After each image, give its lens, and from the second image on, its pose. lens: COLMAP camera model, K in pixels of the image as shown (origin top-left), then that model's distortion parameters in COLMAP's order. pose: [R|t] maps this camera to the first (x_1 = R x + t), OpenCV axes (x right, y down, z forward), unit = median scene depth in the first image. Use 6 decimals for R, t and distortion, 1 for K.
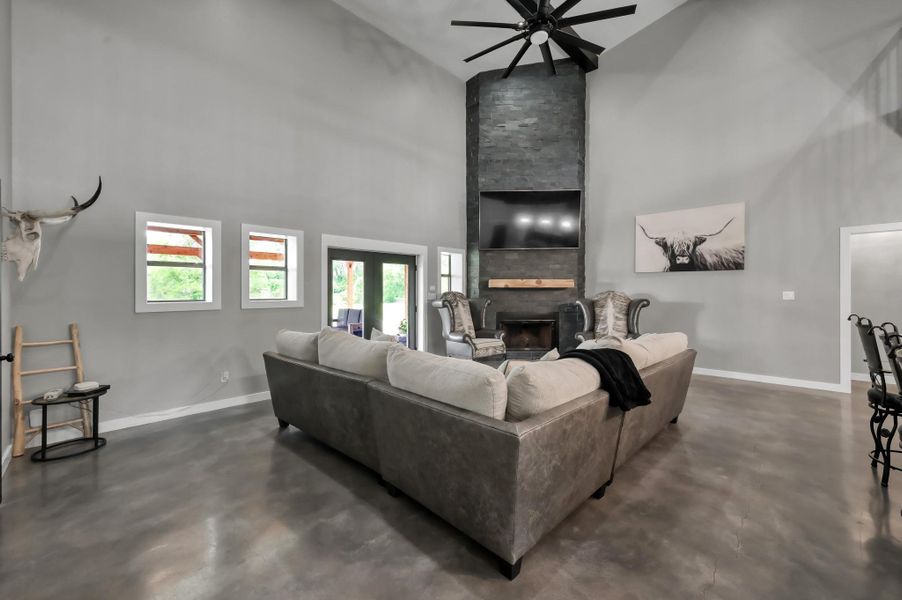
lens RADIAL K [[369.2, 0, 448.0], [0, 369.2, 293.2], [0, 0, 1]] dist [-0.000001, -0.000002]
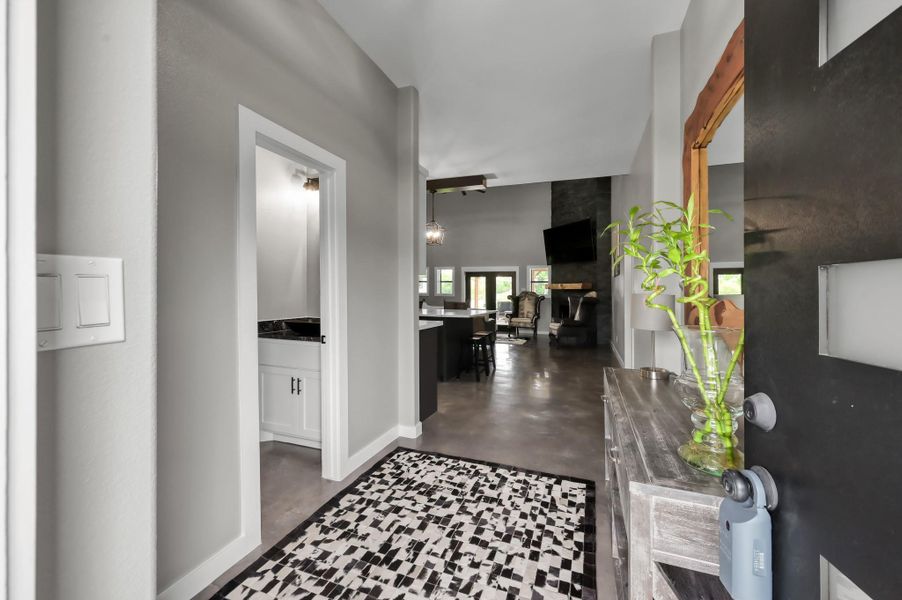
lens RADIAL K [[369.2, 0, 448.0], [0, 369.2, 293.2], [0, 0, 1]] dist [-0.000001, -0.000002]
pose [[0.430149, 0.014368, -0.902644, 1.620727], [-0.003347, 0.999892, 0.014321, -0.020060], [0.902752, -0.003139, 0.430150, -0.124589]]
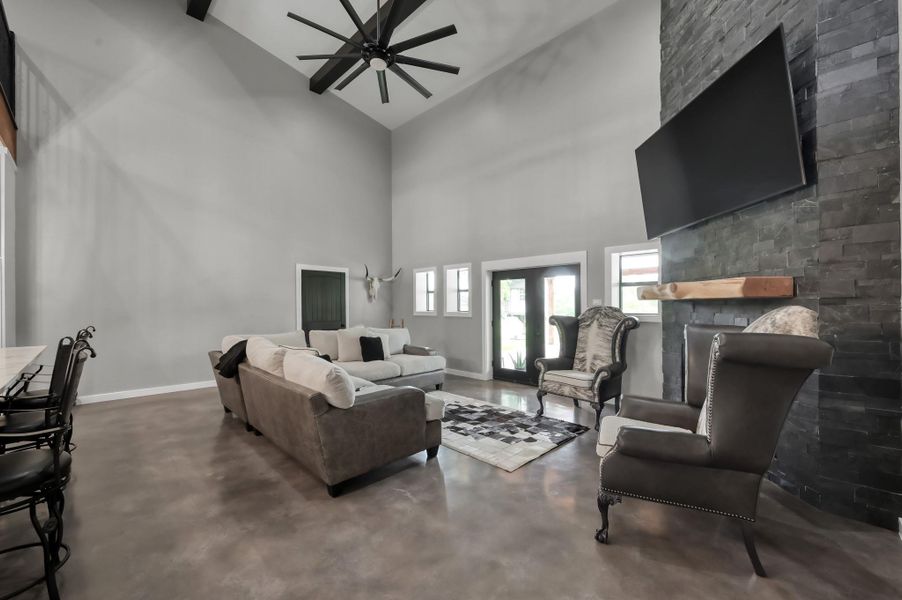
lens RADIAL K [[349.2, 0, 449.9], [0, 349.2, 303.4], [0, 0, 1]] dist [-0.000861, -0.000059]
pose [[0.008177, -0.001457, -0.999966, 0.806572], [0.005556, 0.999984, -0.001412, -0.011370], [0.999951, -0.005544, 0.008185, 0.764446]]
